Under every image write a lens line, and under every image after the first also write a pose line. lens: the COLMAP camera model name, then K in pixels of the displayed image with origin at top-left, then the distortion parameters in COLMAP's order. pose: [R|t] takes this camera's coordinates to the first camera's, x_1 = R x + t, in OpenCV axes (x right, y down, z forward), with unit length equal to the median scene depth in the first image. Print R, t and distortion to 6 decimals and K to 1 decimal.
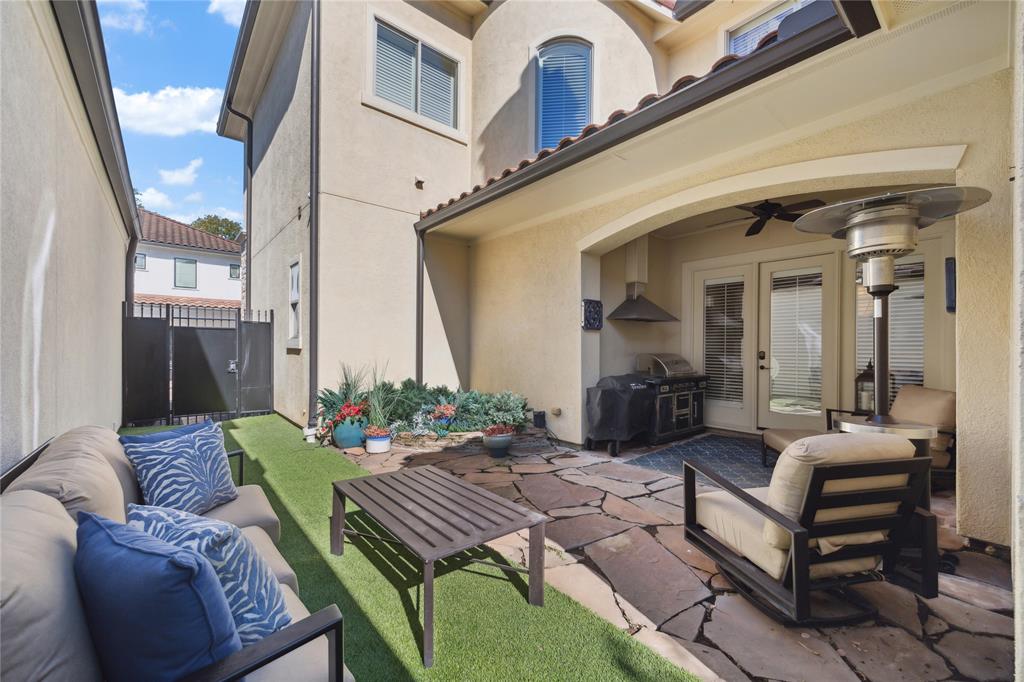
lens RADIAL K [[401.6, 0, 510.9], [0, 401.6, 337.2], [0, 0, 1]] dist [-0.001559, -0.000084]
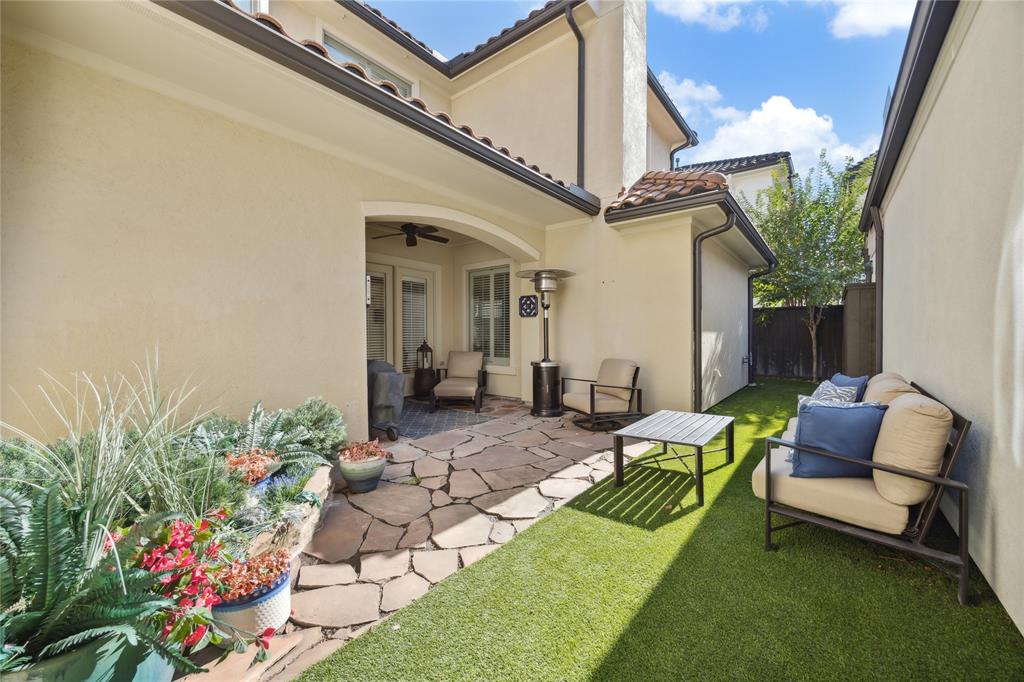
lens RADIAL K [[401.6, 0, 510.9], [0, 401.6, 337.2], [0, 0, 1]] dist [-0.001559, -0.000084]
pose [[-0.197753, -0.002094, 0.980250, -0.895043], [-0.022703, 0.999739, -0.002444, 0.047408], [-0.979989, -0.022738, -0.197749, 1.089730]]
